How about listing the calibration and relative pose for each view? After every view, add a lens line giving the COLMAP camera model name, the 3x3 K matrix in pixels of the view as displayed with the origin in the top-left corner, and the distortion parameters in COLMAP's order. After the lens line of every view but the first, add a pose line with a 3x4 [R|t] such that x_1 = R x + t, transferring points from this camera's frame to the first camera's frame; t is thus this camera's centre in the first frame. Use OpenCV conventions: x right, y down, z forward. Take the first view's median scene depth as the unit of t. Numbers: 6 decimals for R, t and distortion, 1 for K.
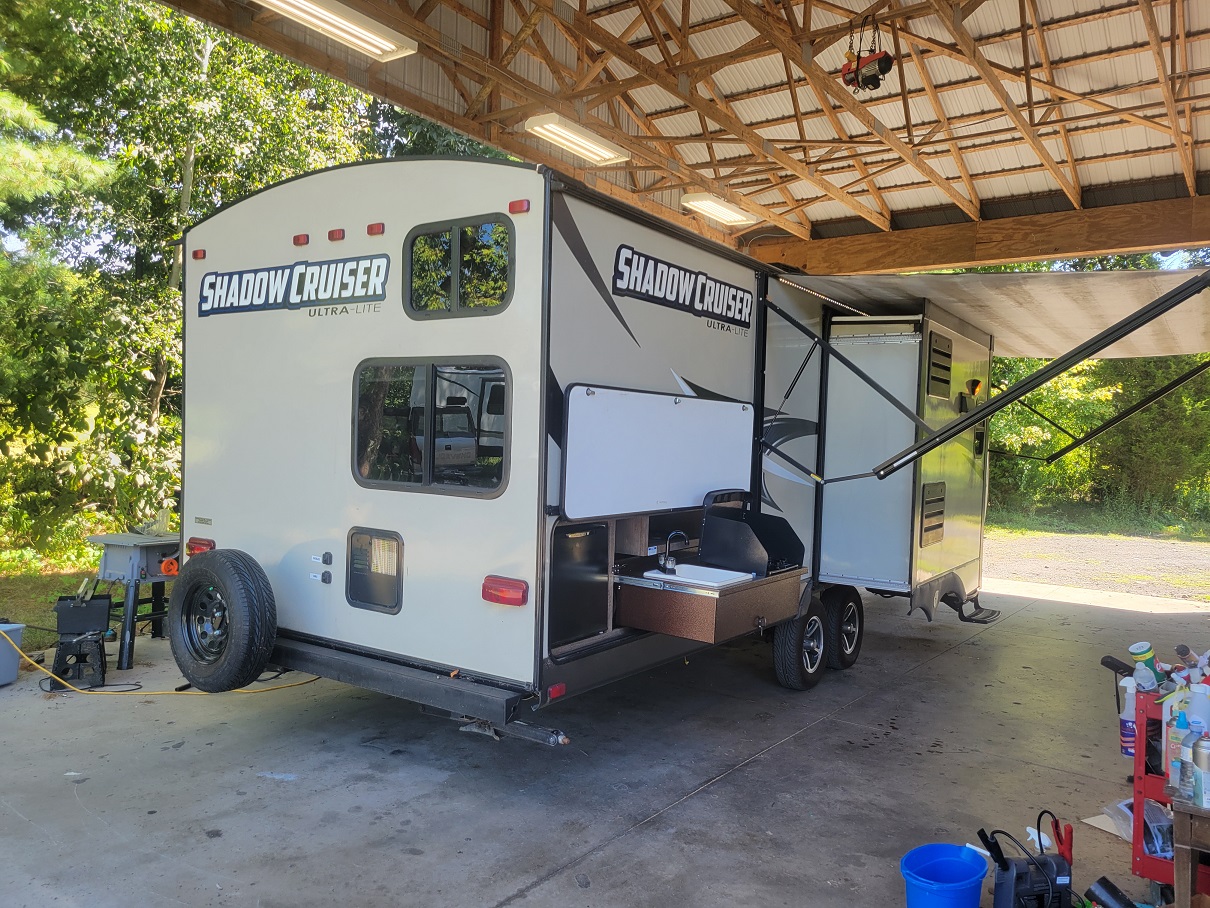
lens RADIAL K [[915.5, 0, 601.5], [0, 915.5, 480.4], [0, 0, 1]] dist [0.063652, -0.044181]
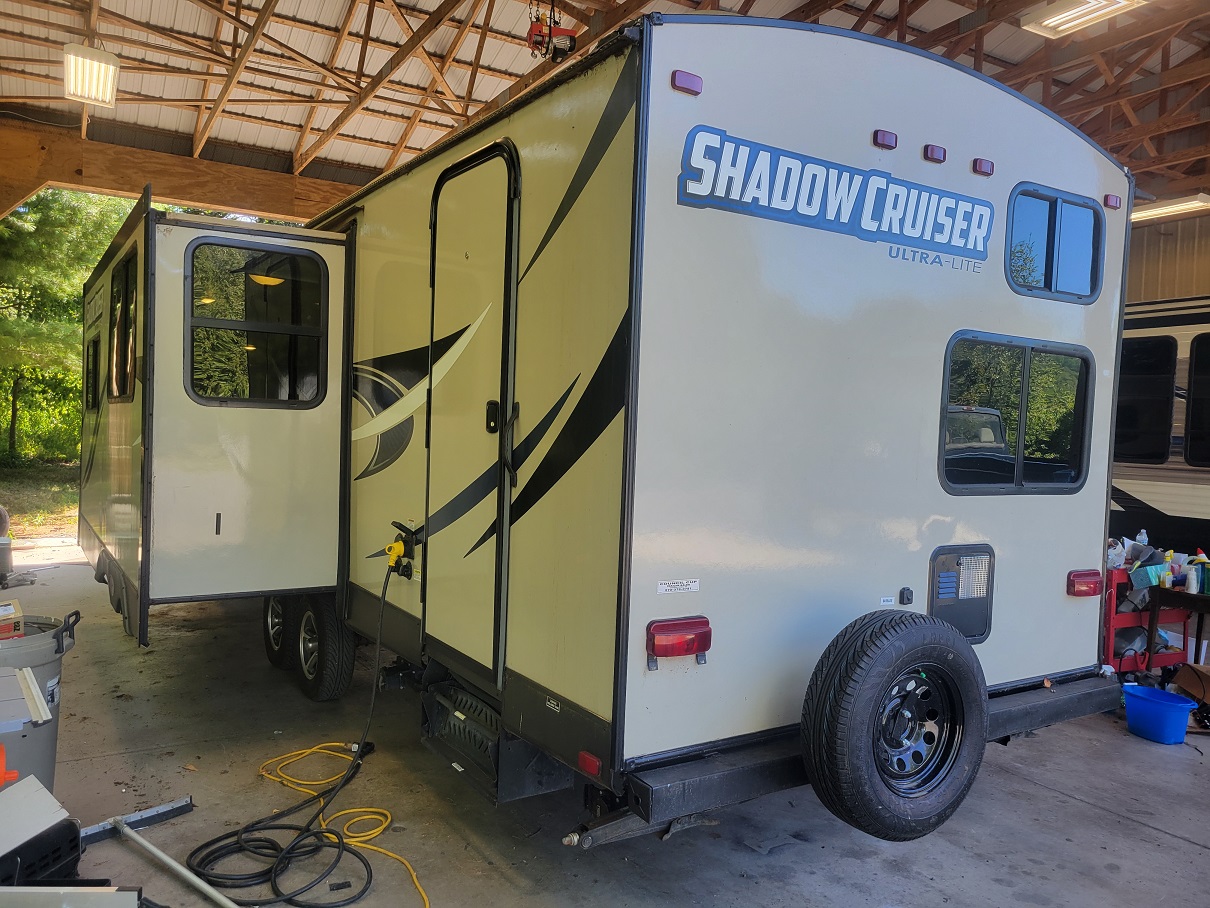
lens RADIAL K [[895.5, 0, 605.2], [0, 895.5, 472.7], [0, 0, 1]] dist [0.049590, -0.050764]
pose [[0.397864, -0.067865, 0.914931, -0.933930], [0.020411, 0.997668, 0.065126, -0.058150], [-0.917218, -0.007237, 0.398321, 0.837151]]
